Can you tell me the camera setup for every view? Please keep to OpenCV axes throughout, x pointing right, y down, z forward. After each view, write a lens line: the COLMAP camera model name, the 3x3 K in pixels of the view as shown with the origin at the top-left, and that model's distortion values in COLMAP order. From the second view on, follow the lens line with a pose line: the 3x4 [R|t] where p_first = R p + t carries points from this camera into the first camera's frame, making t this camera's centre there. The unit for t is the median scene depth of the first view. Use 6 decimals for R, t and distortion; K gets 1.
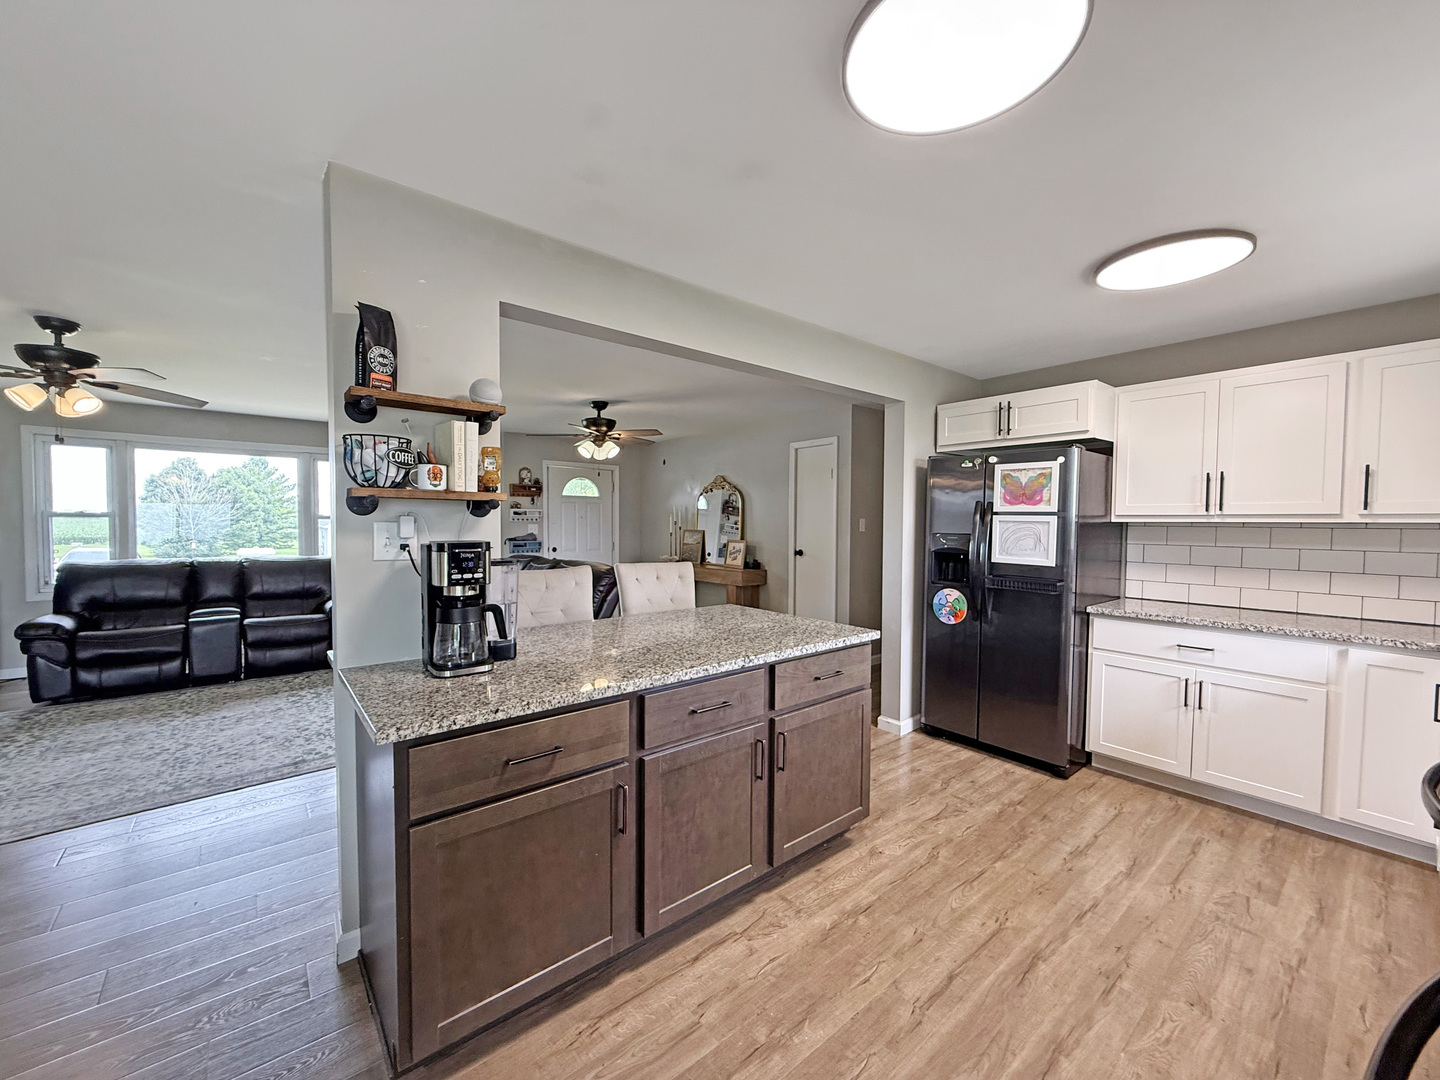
lens RADIAL K [[547.9, 0, 676.0], [0, 547.9, 540.8], [0, 0, 1]] dist [0.001464, -0.000023]
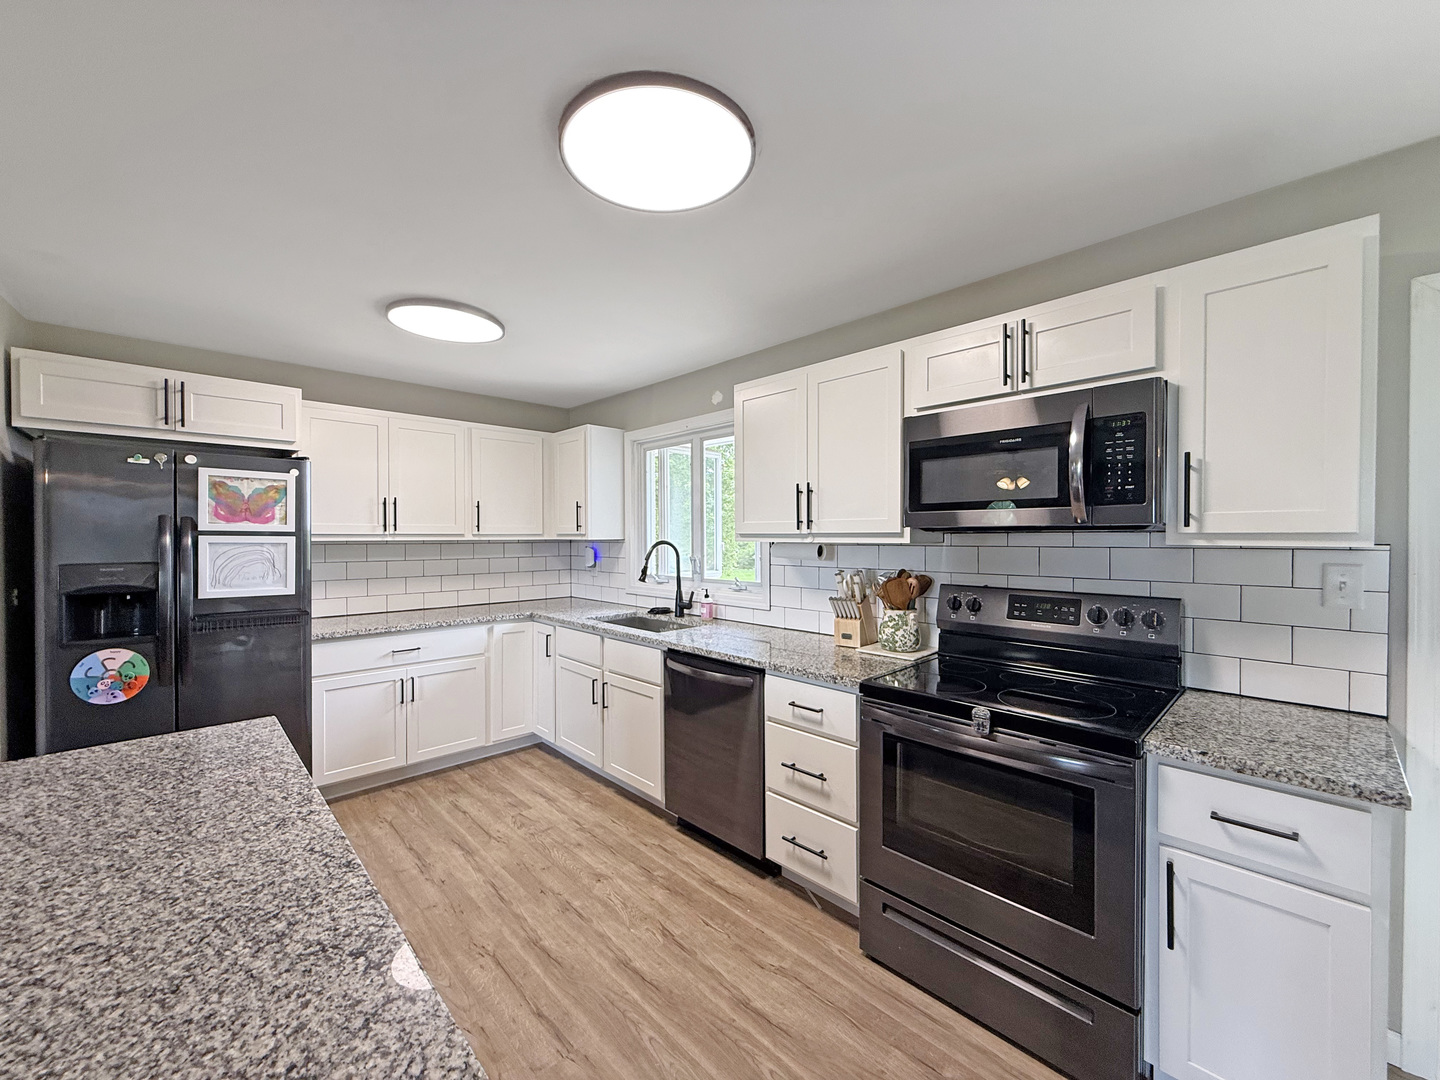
lens RADIAL K [[588.0, 0, 718.3], [0, 588.0, 548.9], [0, 0, 1]] dist [0.000524, 0.000020]
pose [[-0.110862, -0.032743, 0.993296, -0.391343], [0.035966, 0.998670, 0.036934, -0.045175], [-0.993185, 0.039820, -0.109537, 0.542051]]
